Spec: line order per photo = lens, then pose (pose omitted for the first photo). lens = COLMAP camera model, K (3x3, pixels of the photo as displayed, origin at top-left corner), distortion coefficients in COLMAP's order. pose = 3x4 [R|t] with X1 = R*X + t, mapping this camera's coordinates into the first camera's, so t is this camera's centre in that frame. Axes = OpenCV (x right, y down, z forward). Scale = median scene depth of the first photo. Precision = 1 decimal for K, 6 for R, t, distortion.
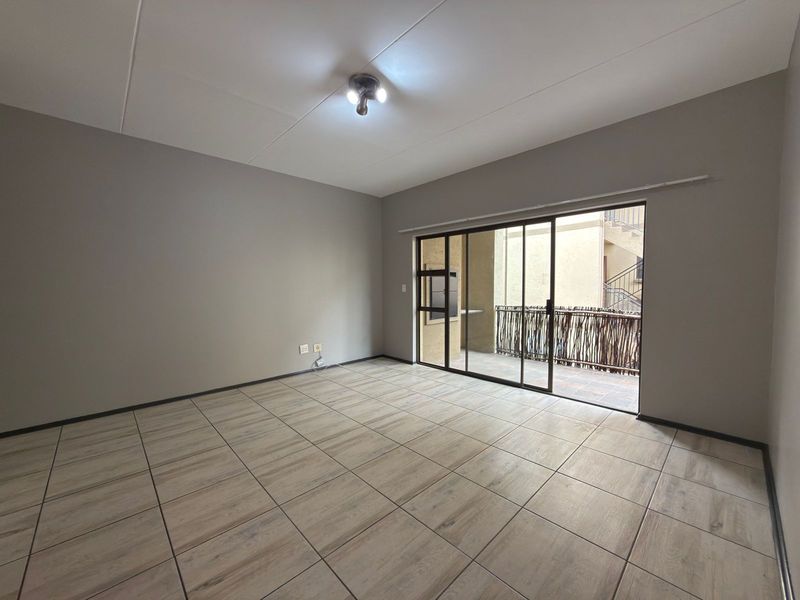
lens RADIAL K [[318.6, 0, 401.5], [0, 318.6, 301.6], [0, 0, 1]] dist [0.000328, 0.000013]
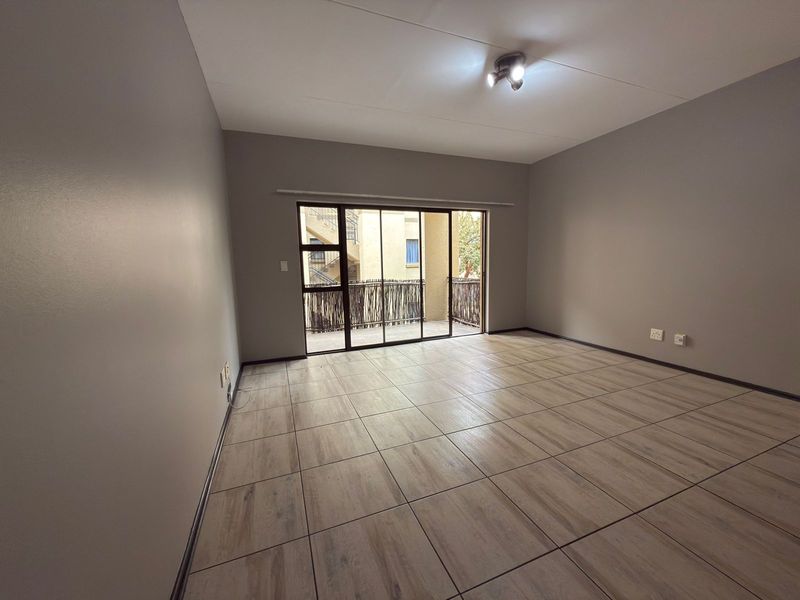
lens RADIAL K [[318.6, 0, 401.5], [0, 318.6, 301.6], [0, 0, 1]] dist [0.000328, 0.000013]
pose [[0.373281, -0.116606, 0.920361, -1.095086], [0.070442, 0.992768, 0.097209, -0.022179], [-0.925040, 0.028546, 0.378795, 0.800089]]
